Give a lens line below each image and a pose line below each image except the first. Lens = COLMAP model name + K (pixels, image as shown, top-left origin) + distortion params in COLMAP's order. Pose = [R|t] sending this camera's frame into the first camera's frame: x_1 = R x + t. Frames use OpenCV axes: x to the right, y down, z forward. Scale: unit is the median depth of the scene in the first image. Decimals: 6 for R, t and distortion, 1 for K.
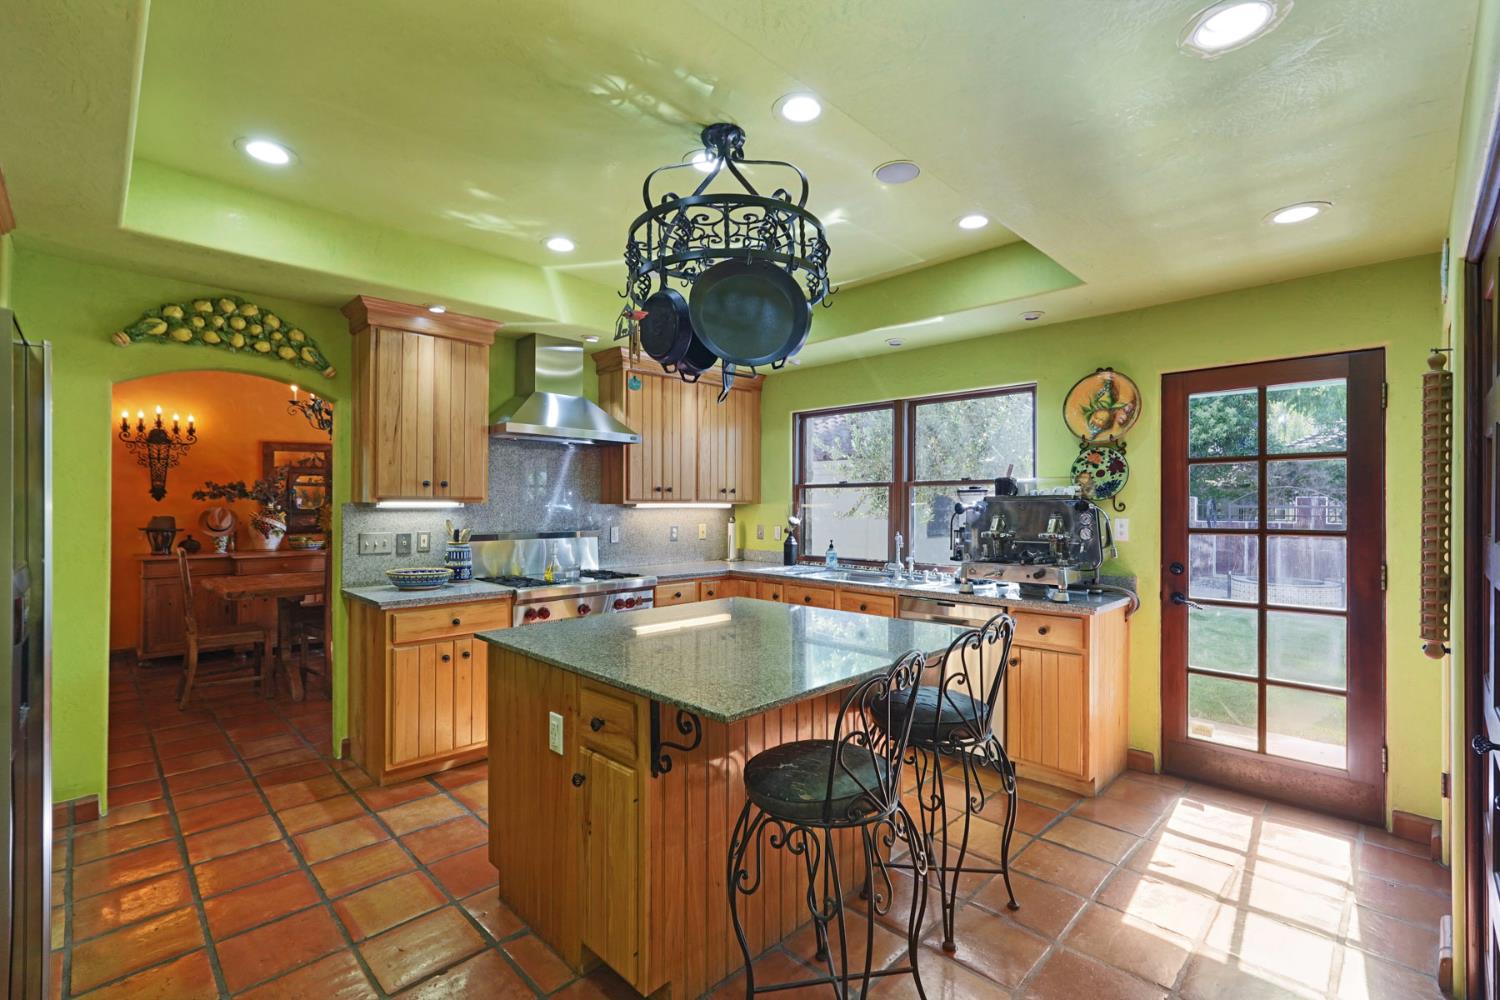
lens RADIAL K [[670.0, 0, 741.4], [0, 670.0, 501.6], [0, 0, 1]] dist [-0.012306, 0.006752]
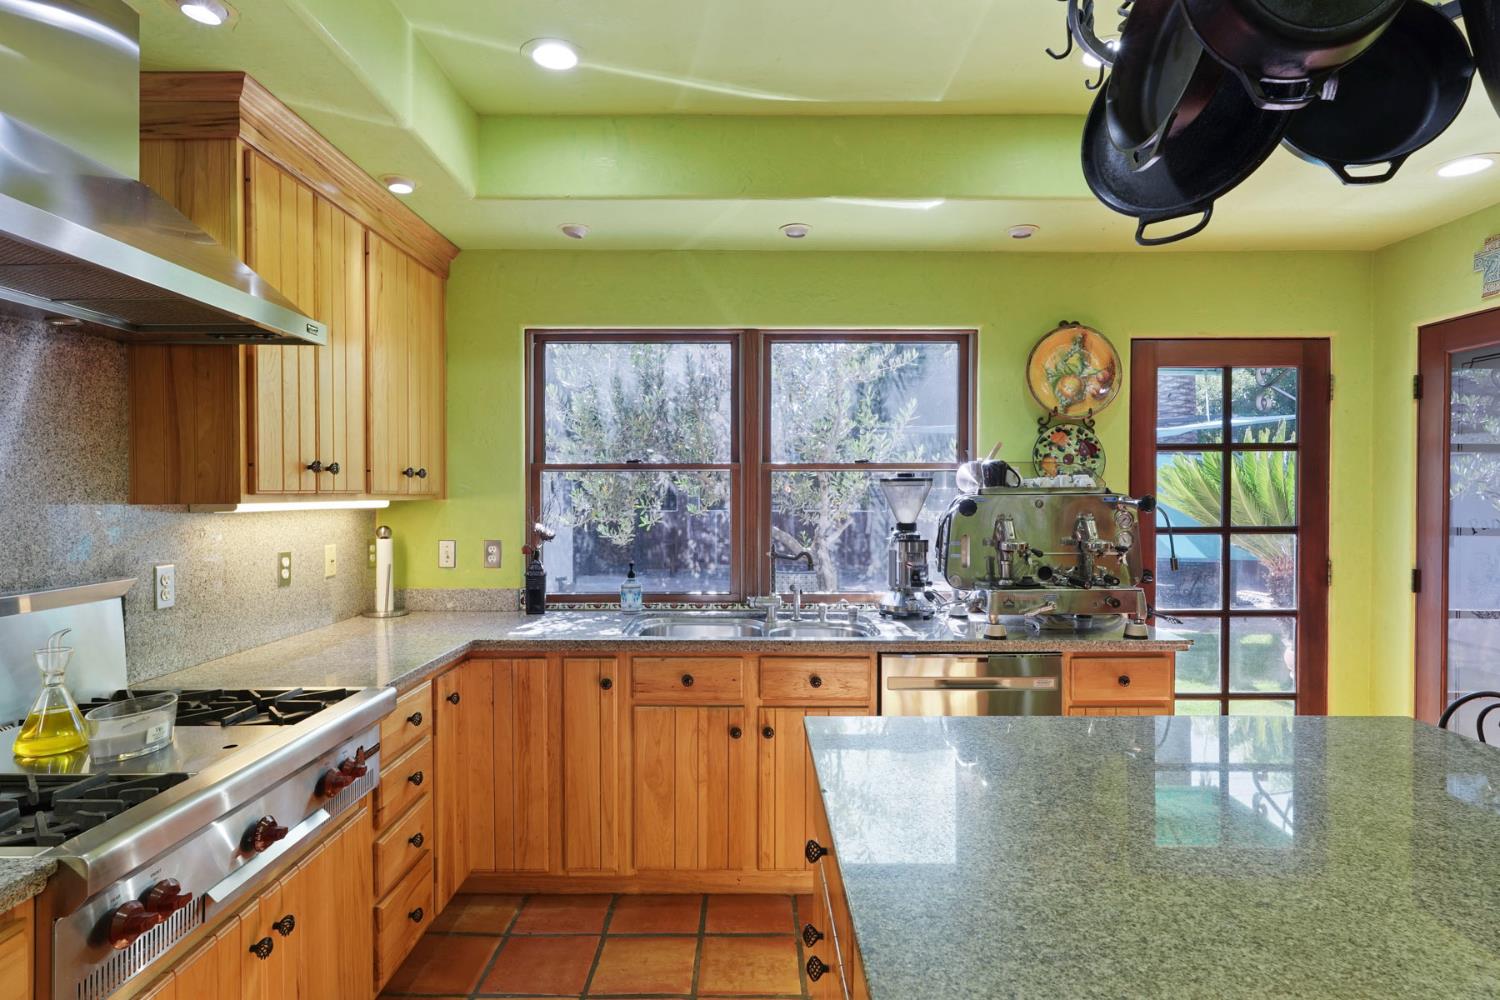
lens RADIAL K [[802.7, 0, 746.5], [0, 802.7, 504.3], [0, 0, 1]] dist [-0.004058, -0.001100]
pose [[0.700623, -0.012967, 0.713414, -0.380774], [-0.001623, 0.999803, 0.019767, -0.007567], [-0.713530, -0.015007, 0.700464, 0.622450]]
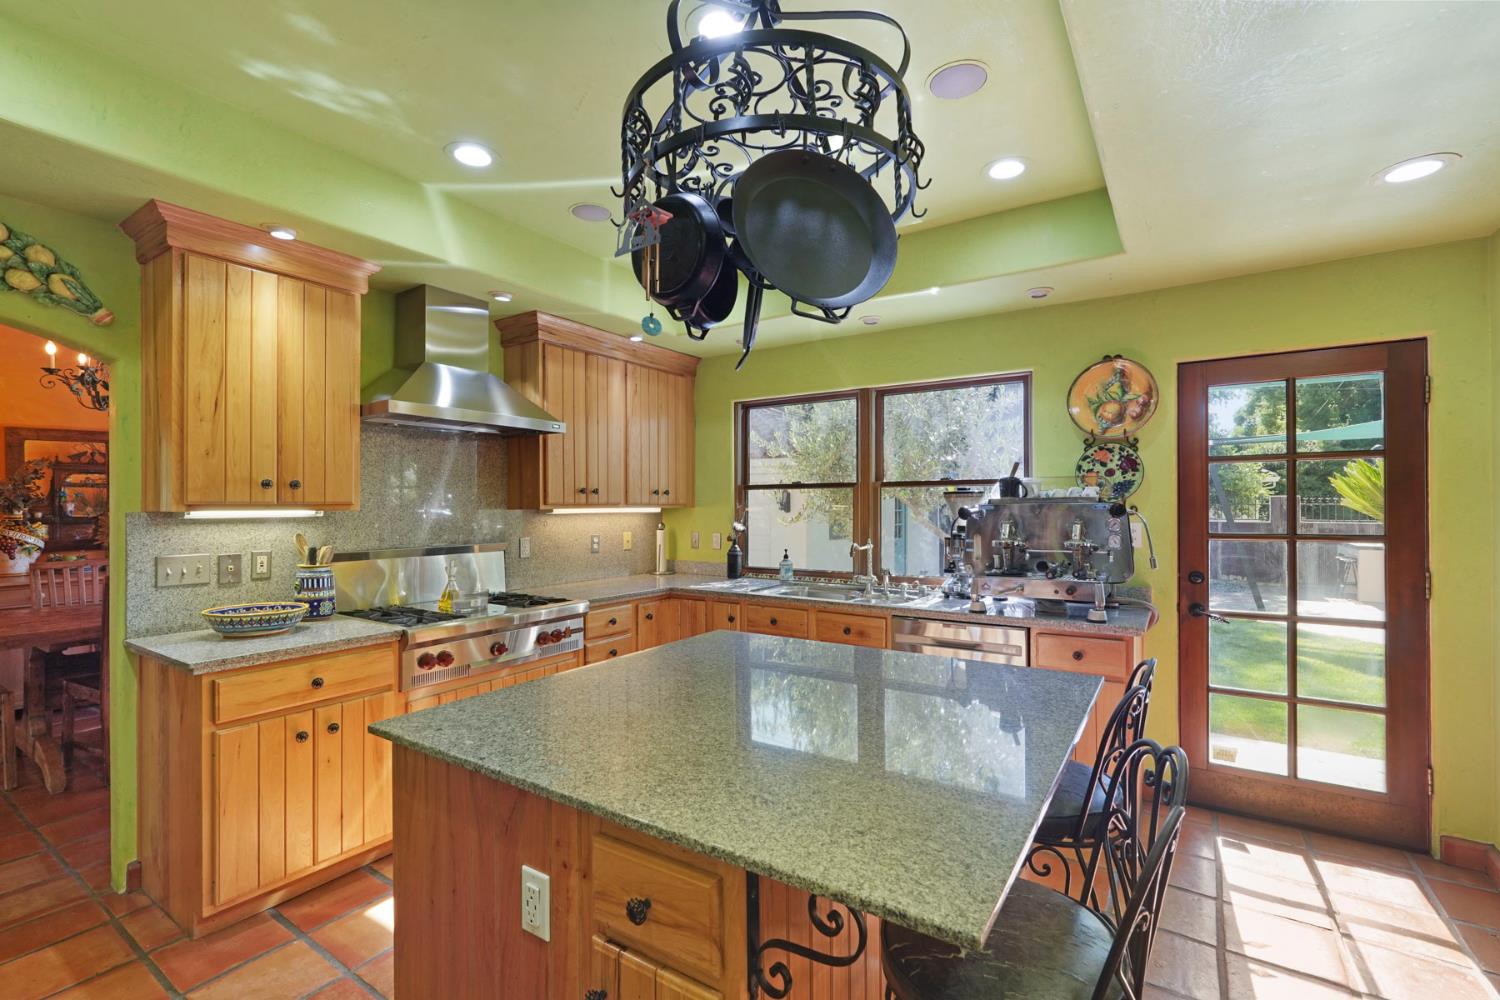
lens RADIAL K [[670.0, 0, 745.7], [0, 670.0, 503.2], [0, 0, 1]] dist [-0.012306, 0.006752]
pose [[0.979917, -0.005249, 0.199337, -0.121385], [0.004946, 0.999986, 0.002018, -0.005513], [-0.199345, -0.000991, 0.979929, 0.220360]]
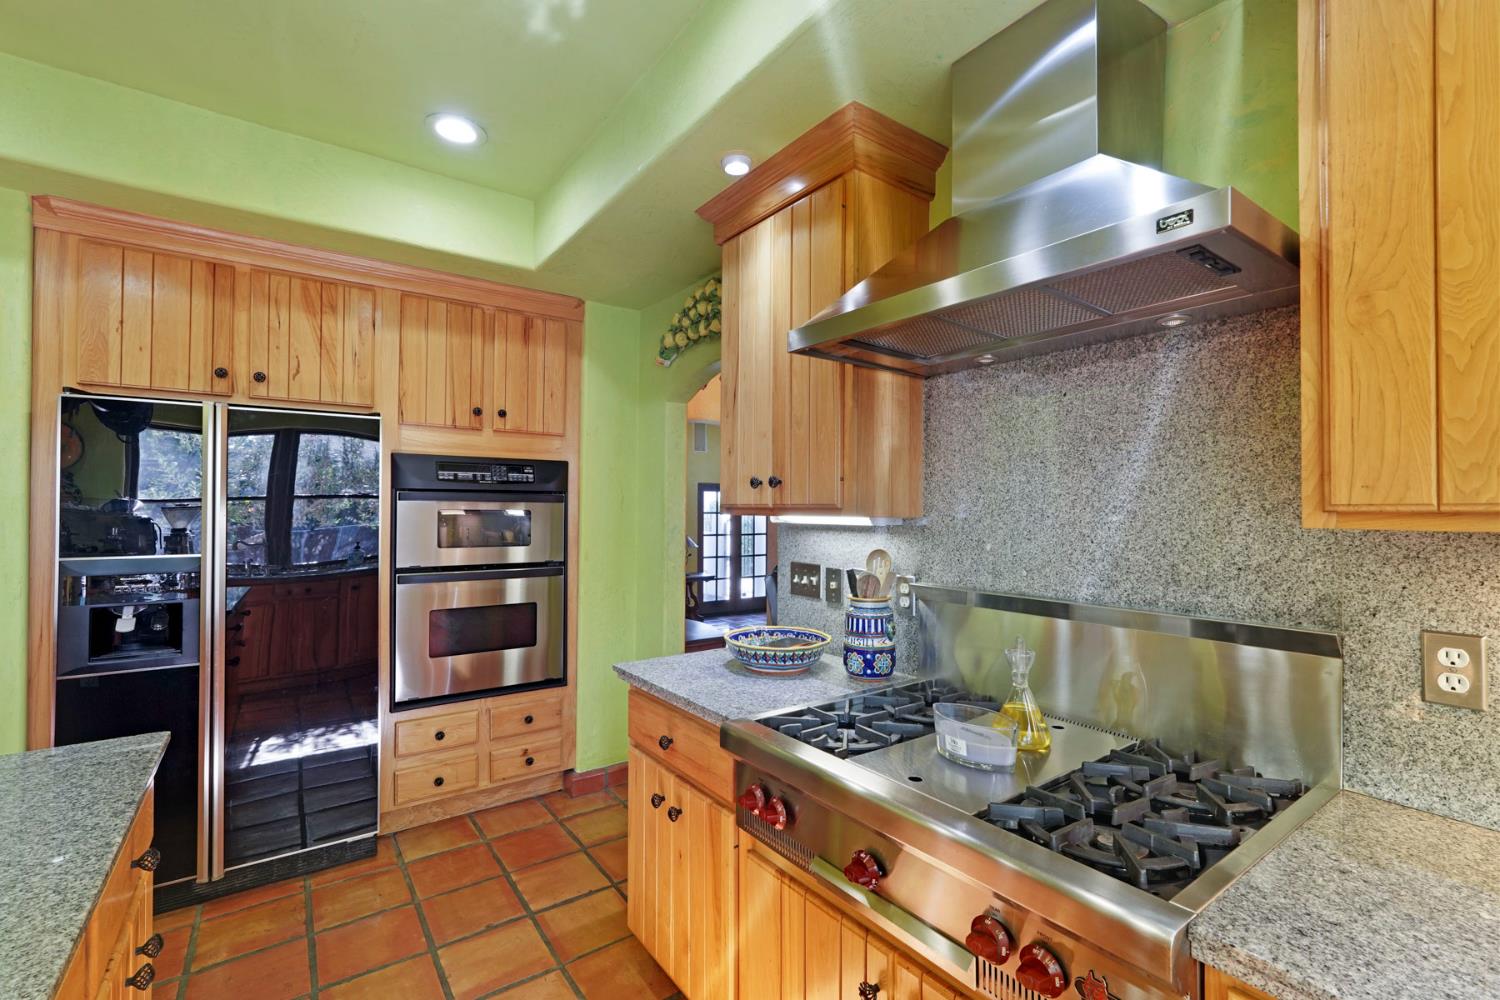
lens RADIAL K [[670.0, 0, 742.6], [0, 670.0, 499.4], [0, 0, 1]] dist [-0.012306, 0.006752]
pose [[-0.170602, -0.012474, -0.985261, 0.072442], [0.000400, 0.999919, -0.012729, -0.005000], [0.985340, -0.002566, -0.170583, 1.081663]]
